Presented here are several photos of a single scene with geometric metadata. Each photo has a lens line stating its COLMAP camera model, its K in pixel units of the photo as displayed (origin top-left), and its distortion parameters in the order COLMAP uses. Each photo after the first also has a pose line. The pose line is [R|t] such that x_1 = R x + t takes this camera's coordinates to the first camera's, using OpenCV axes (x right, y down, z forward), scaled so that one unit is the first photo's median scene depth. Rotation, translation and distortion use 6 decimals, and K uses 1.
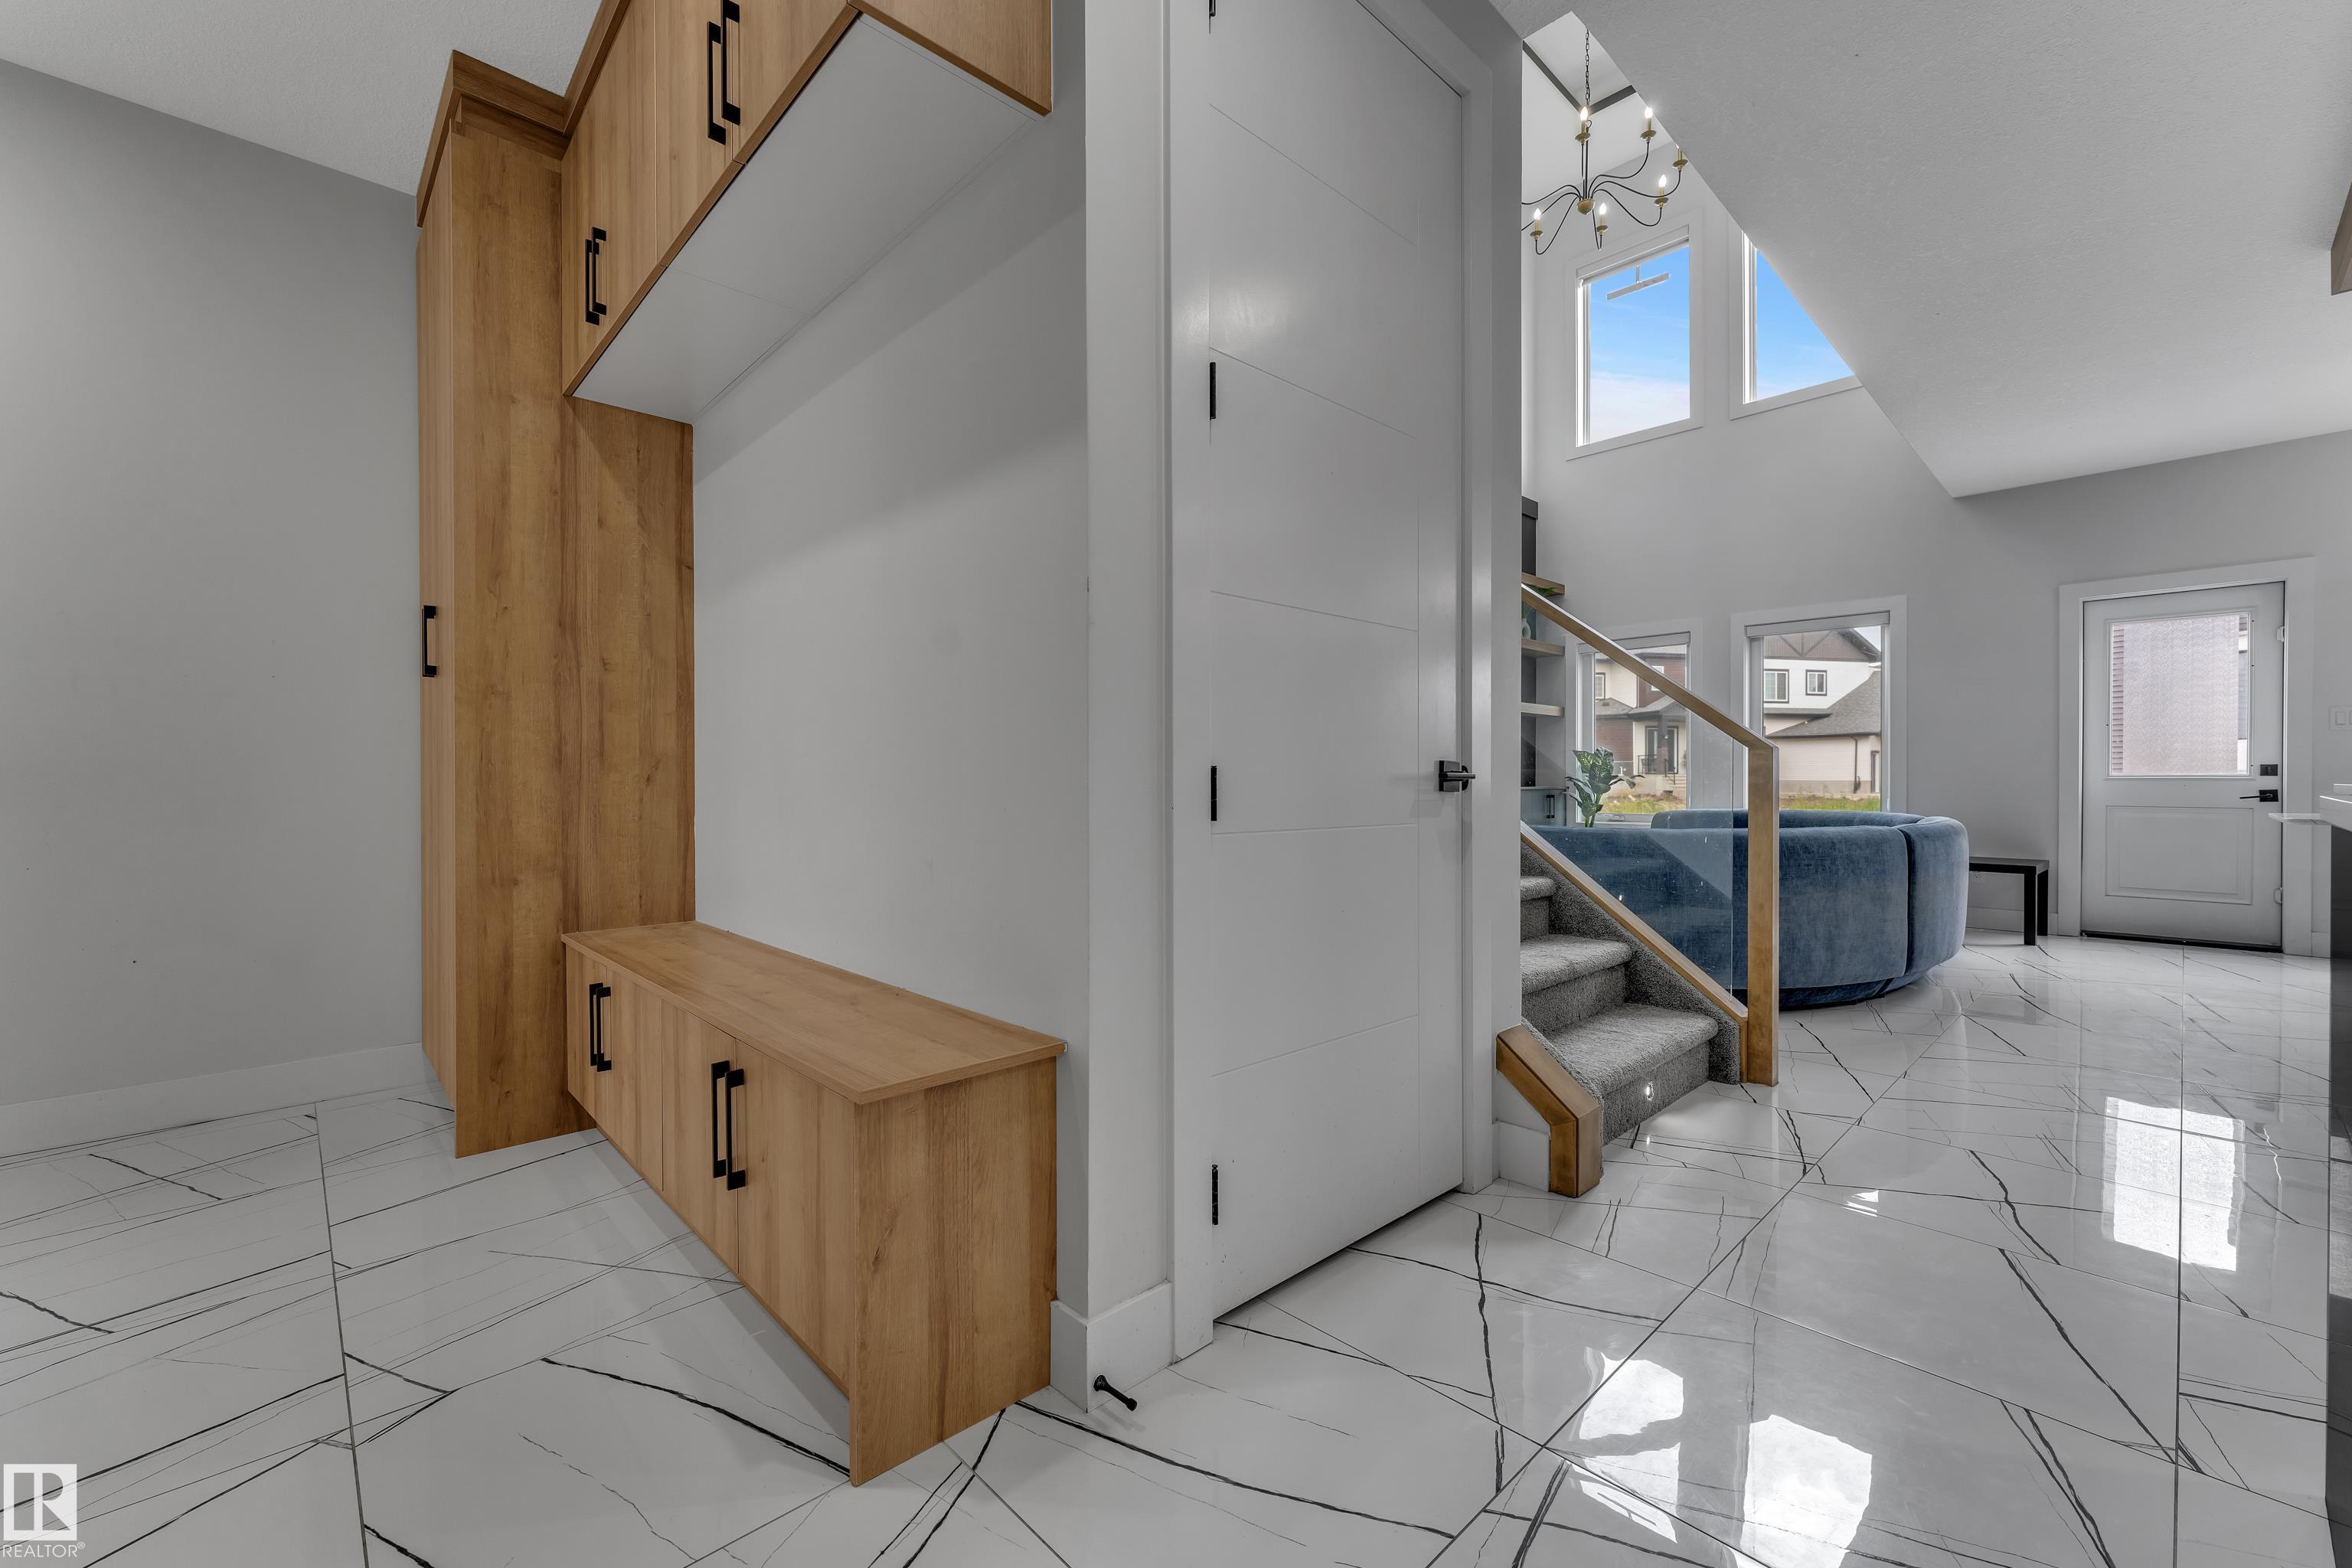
lens RADIAL K [[949.4, 0, 1176.0], [0, 949.4, 784.0], [0, 0, 1]] dist [0.001573, 0.000172]
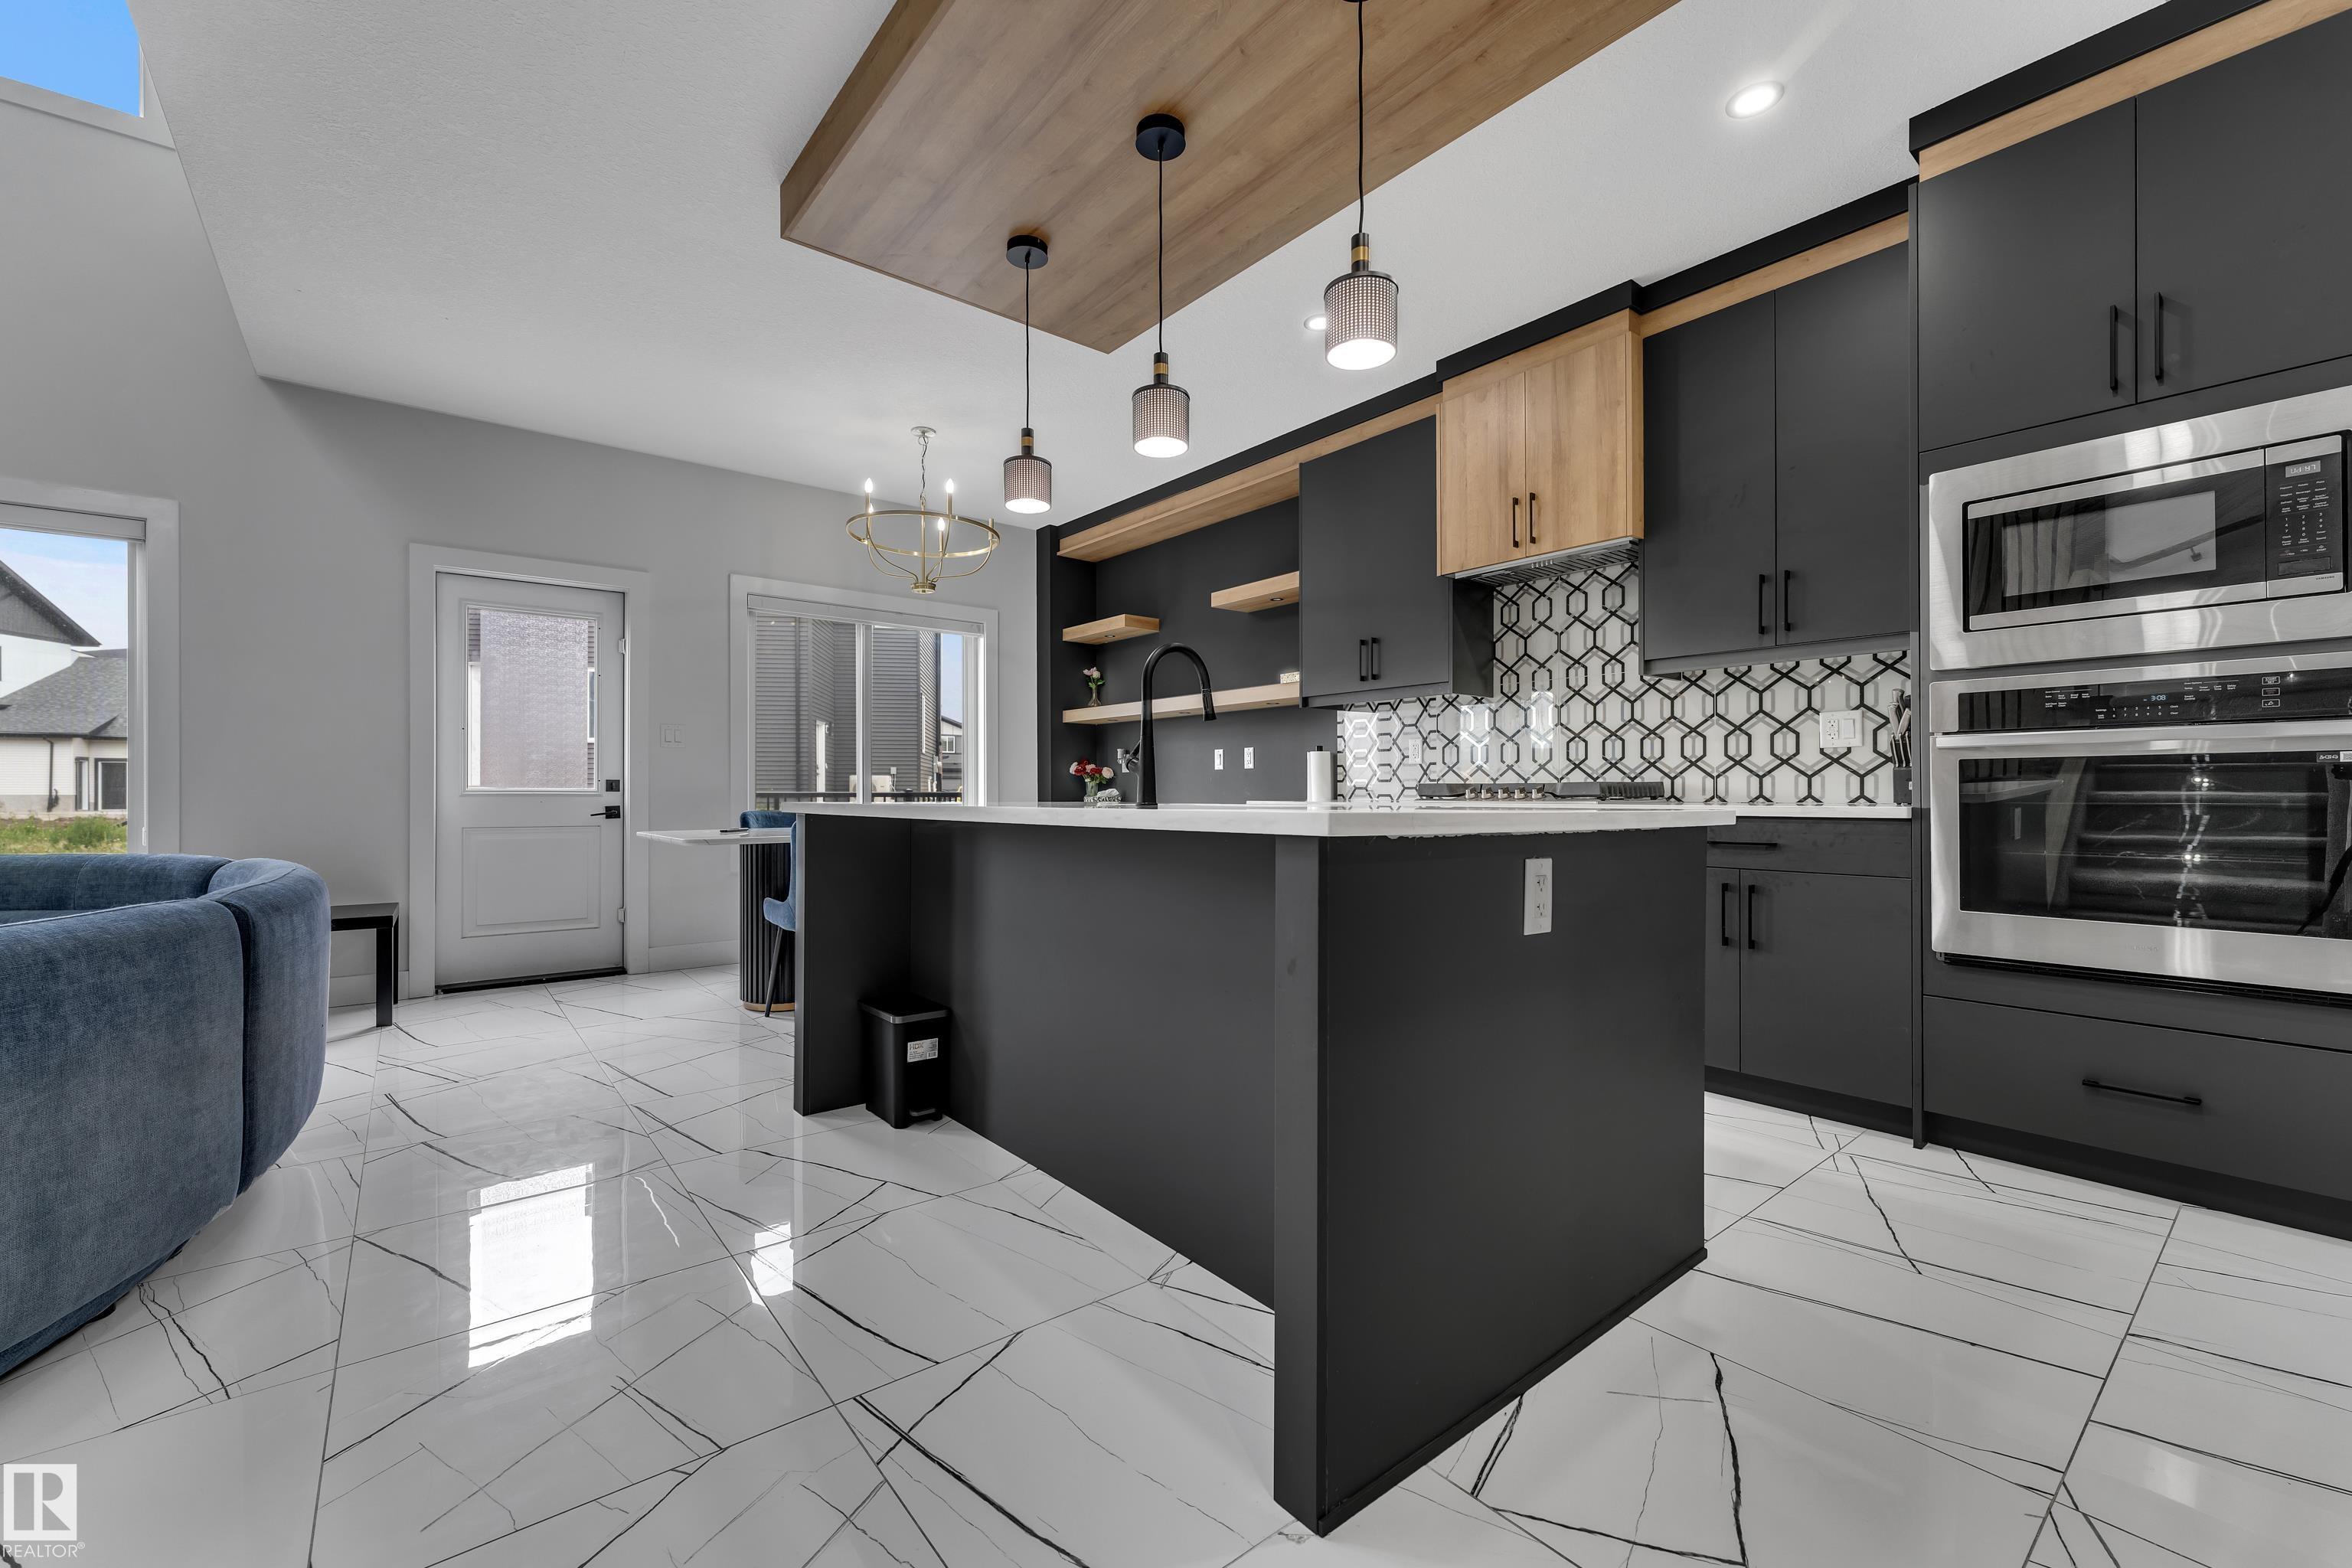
lens RADIAL K [[944.1, 0, 1176.8], [0, 944.1, 789.9], [0, 0, 1]] dist [-0.001227, 0.000623]
pose [[0.075537, 0.002676, 0.997139, 0.219962], [0.005344, 0.999981, -0.003088, -0.003887], [-0.997129, 0.005562, 0.075521, 0.330145]]
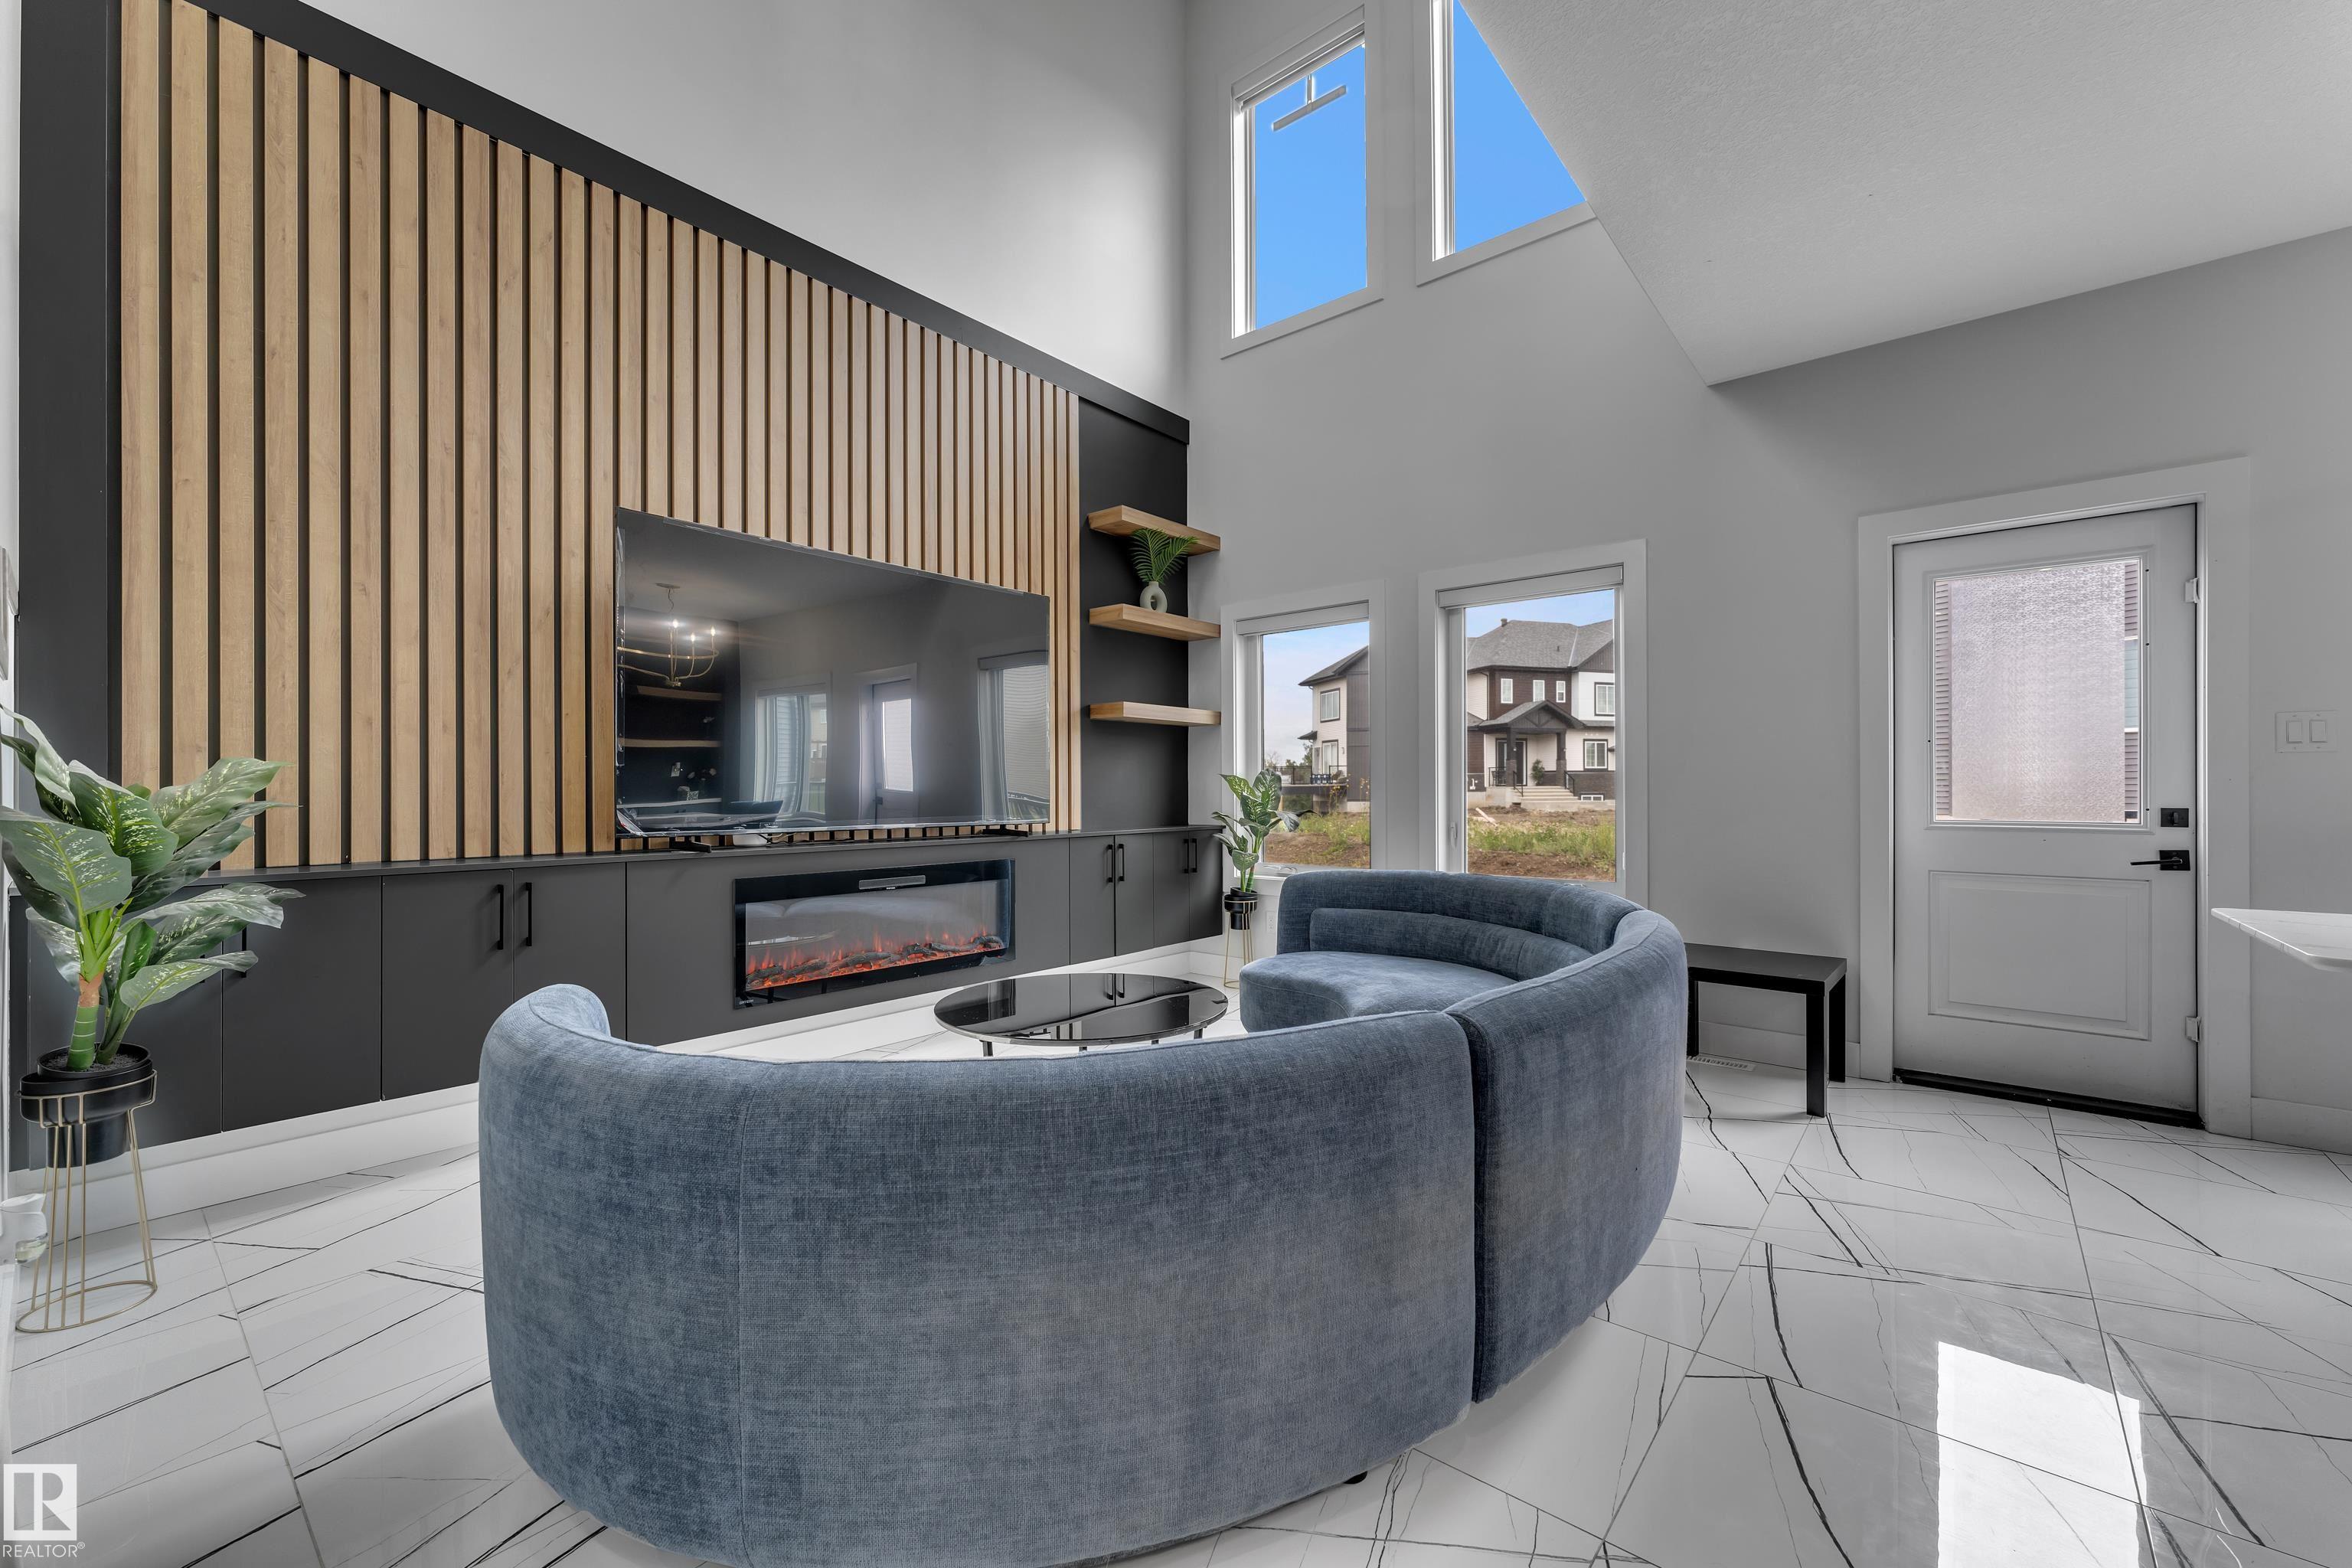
lens RADIAL K [[944.1, 0, 1176.8], [0, 944.1, 789.9], [0, 0, 1]] dist [-0.001227, 0.000623]
pose [[0.993527, -0.002787, 0.113564, 0.418260], [0.003312, 0.999985, -0.004429, -0.029059], [-0.113550, 0.004776, 0.993521, 0.441092]]
